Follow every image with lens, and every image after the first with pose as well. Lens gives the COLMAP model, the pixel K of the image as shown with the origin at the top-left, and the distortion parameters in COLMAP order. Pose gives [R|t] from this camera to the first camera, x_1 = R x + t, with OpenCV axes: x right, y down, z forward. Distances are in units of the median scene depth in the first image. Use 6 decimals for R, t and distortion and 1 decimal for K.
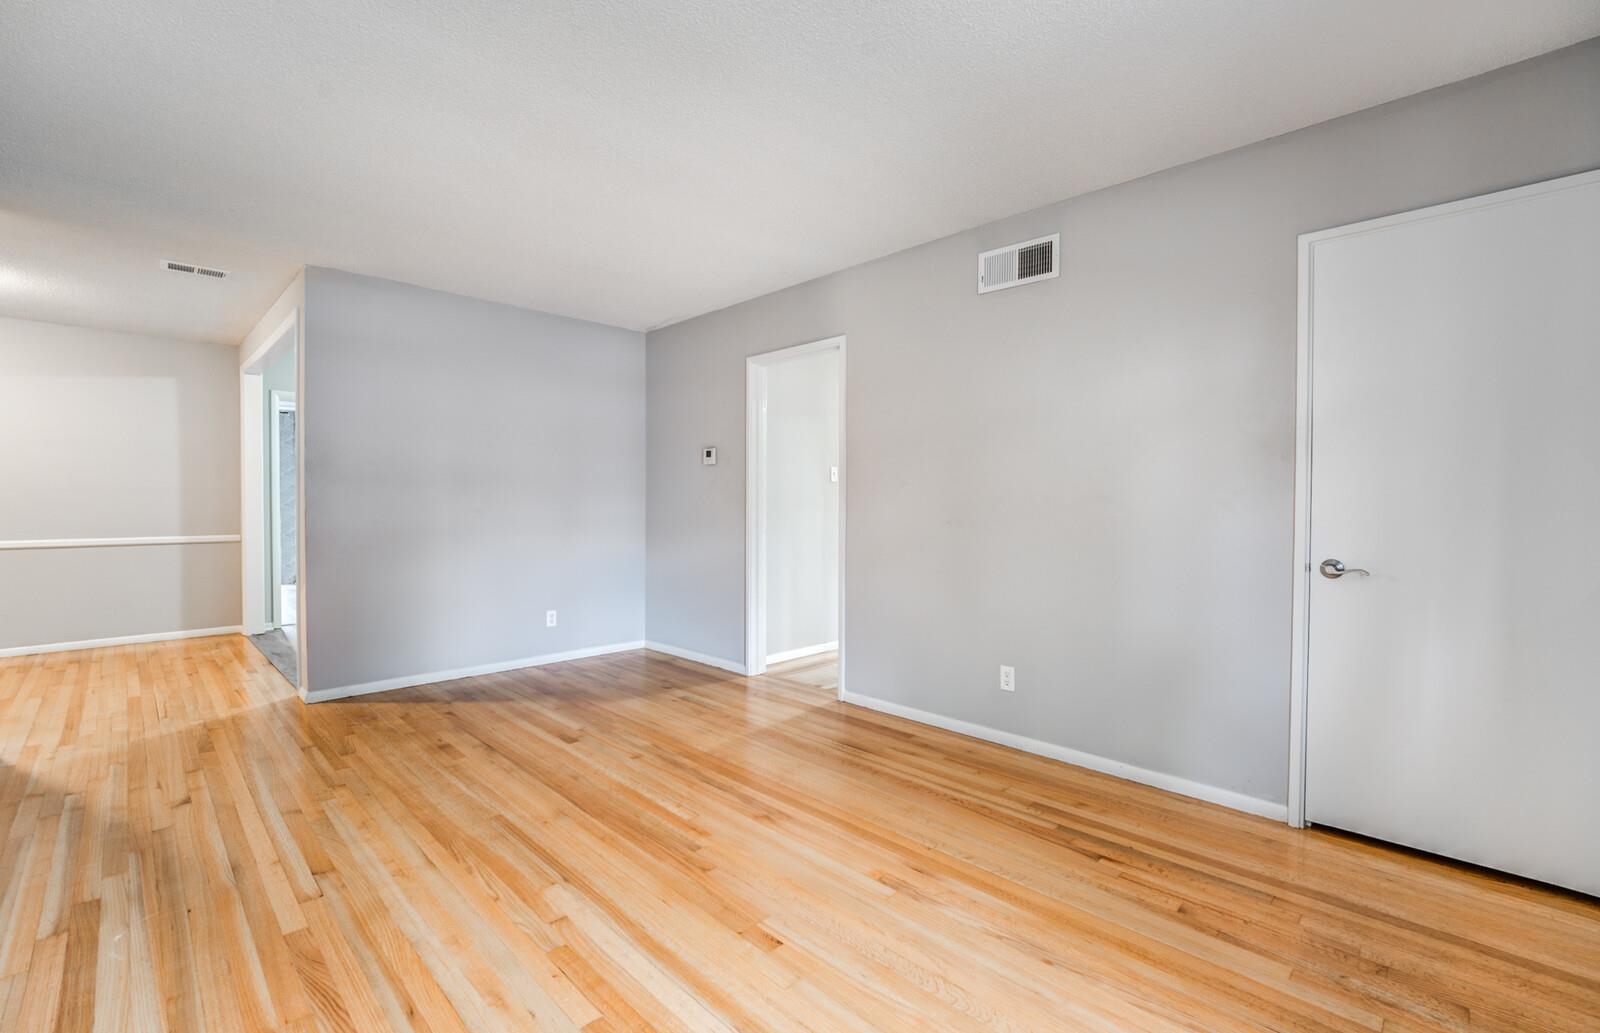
lens RADIAL K [[673.8, 0, 800.0], [0, 673.8, 516.5], [0, 0, 1]] dist [-0.002264, -0.000090]
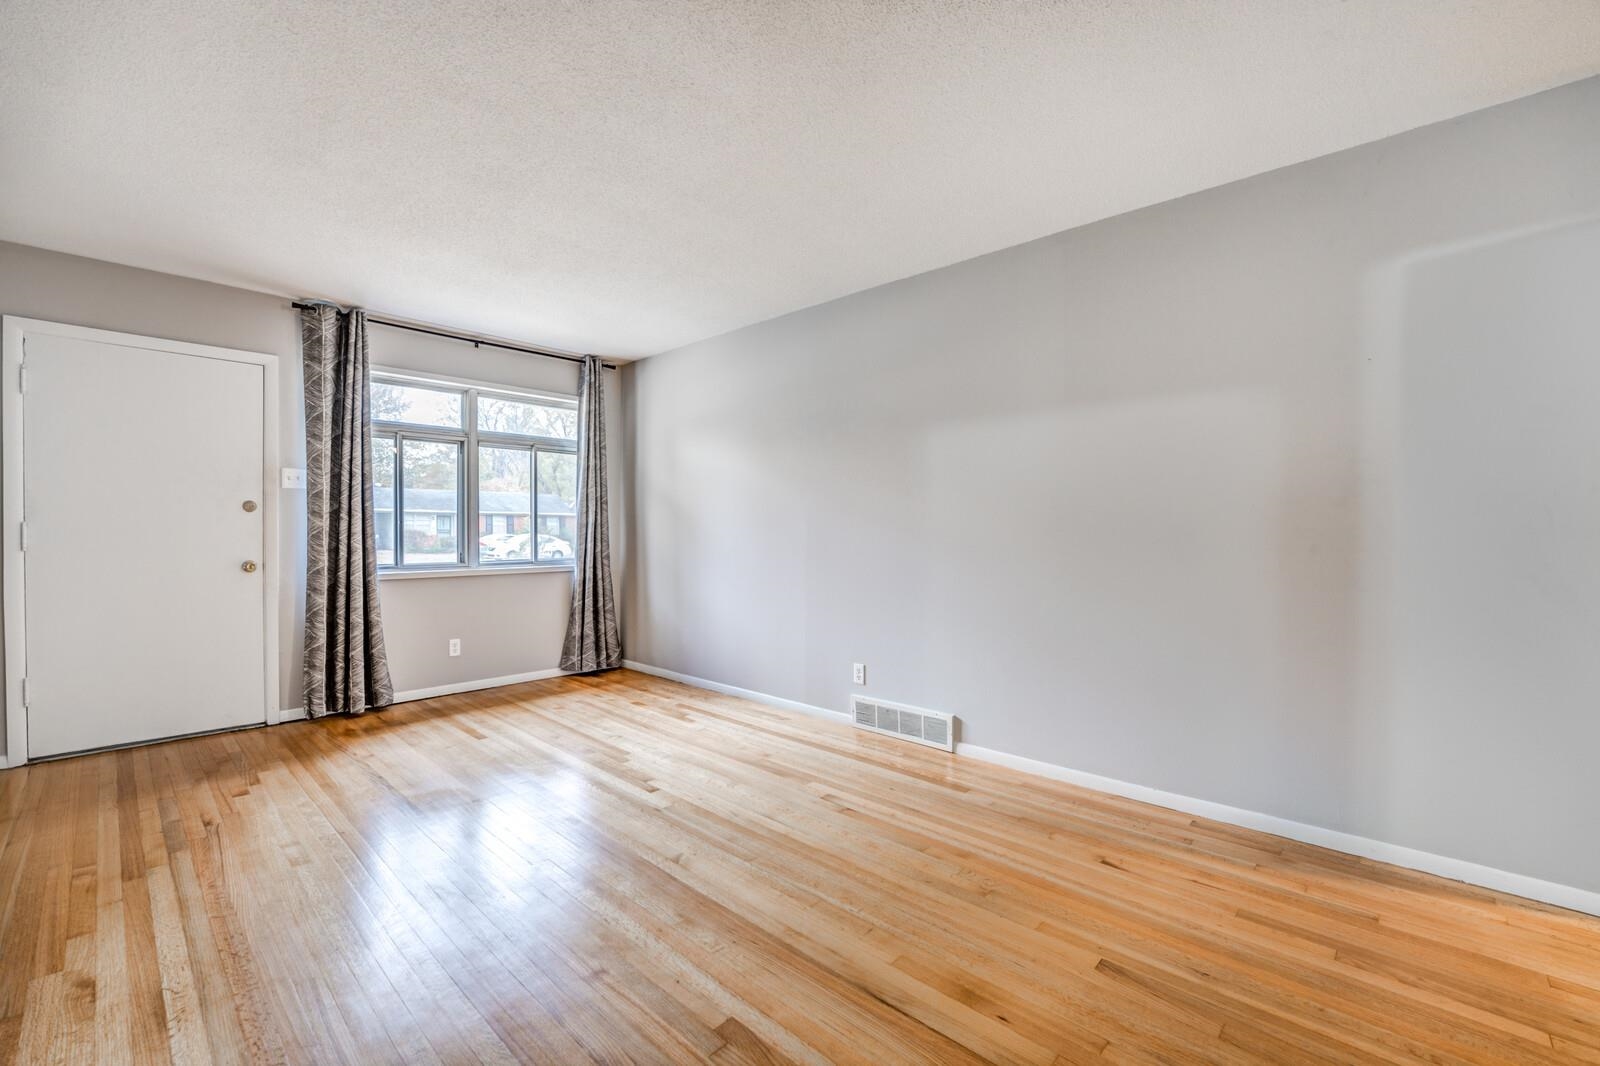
lens RADIAL K [[678.0, 0, 800.0], [0, 678.0, 533.0], [0, 0, 1]] dist [-0.000739, -0.000026]
pose [[-0.999715, -0.004858, -0.023384, -0.425557], [-0.005347, 0.999767, 0.020914, -0.028859], [0.023277, 0.021033, -0.999508, 1.669613]]
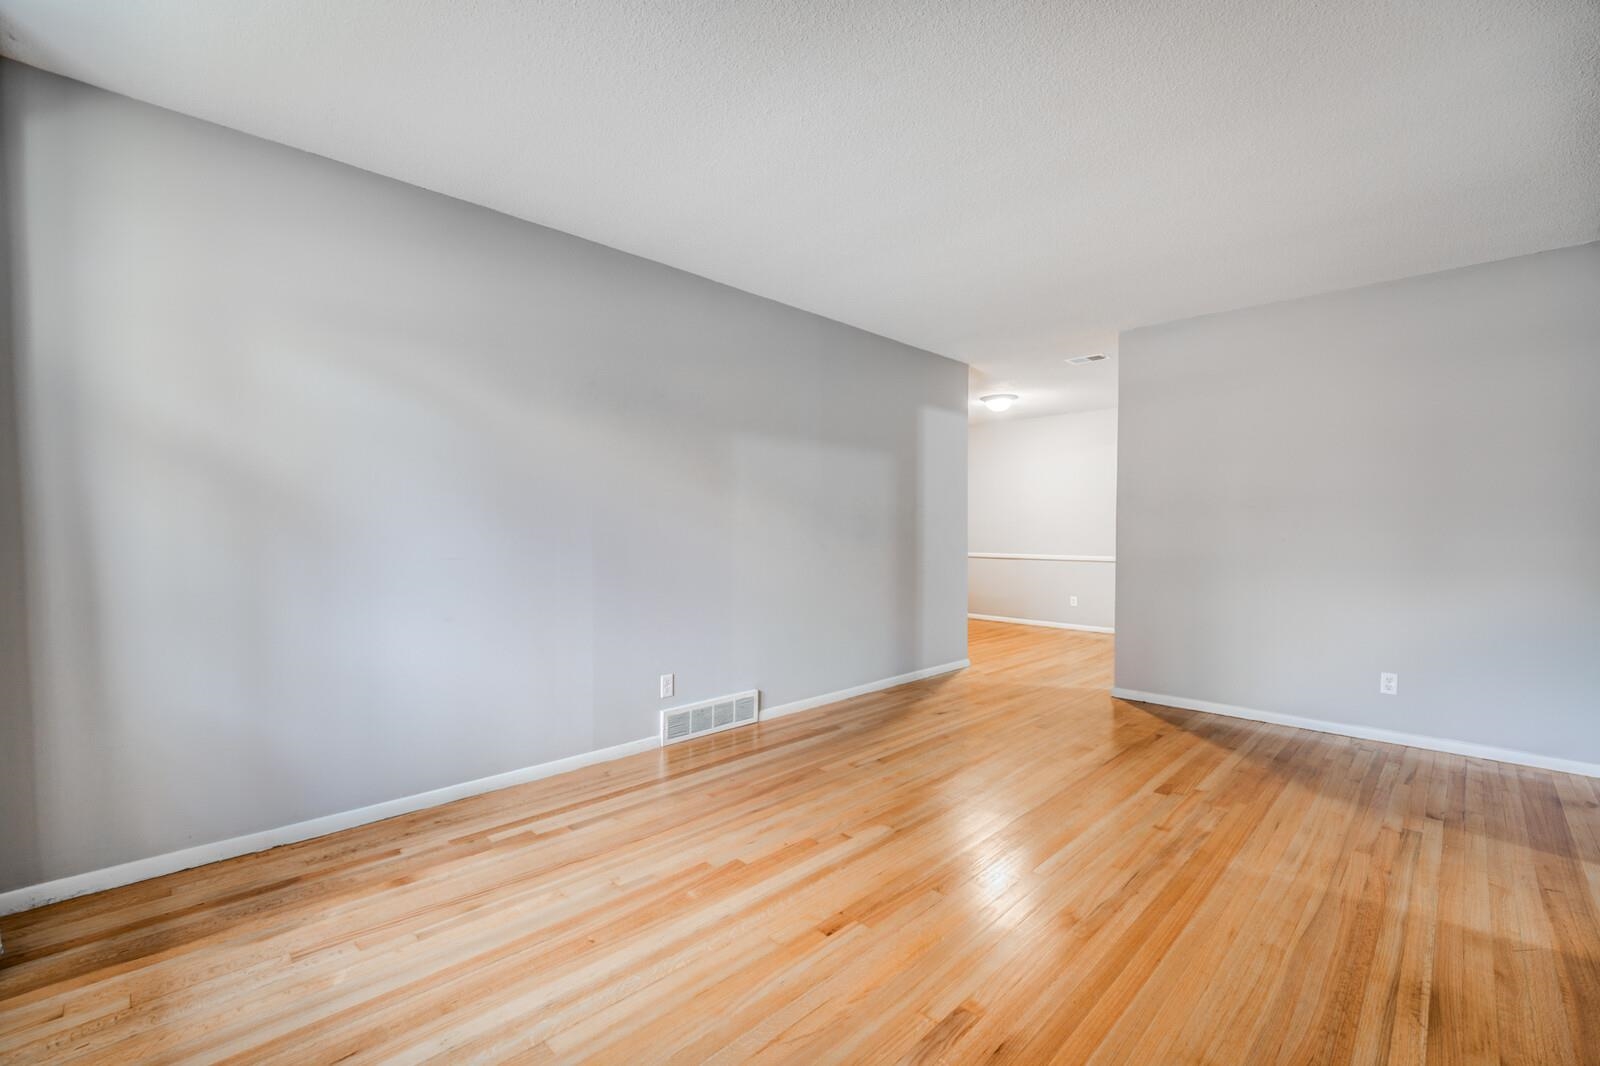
lens RADIAL K [[680.1, 0, 800.0], [0, 680.1, 533.0], [0, 0, 1]] dist [-0.002202, -0.000559]
pose [[0.001234, -0.000852, -0.999999, 0.646268], [-0.020807, 0.999783, -0.000878, -0.002265], [0.999783, 0.020808, 0.001216, 0.574767]]
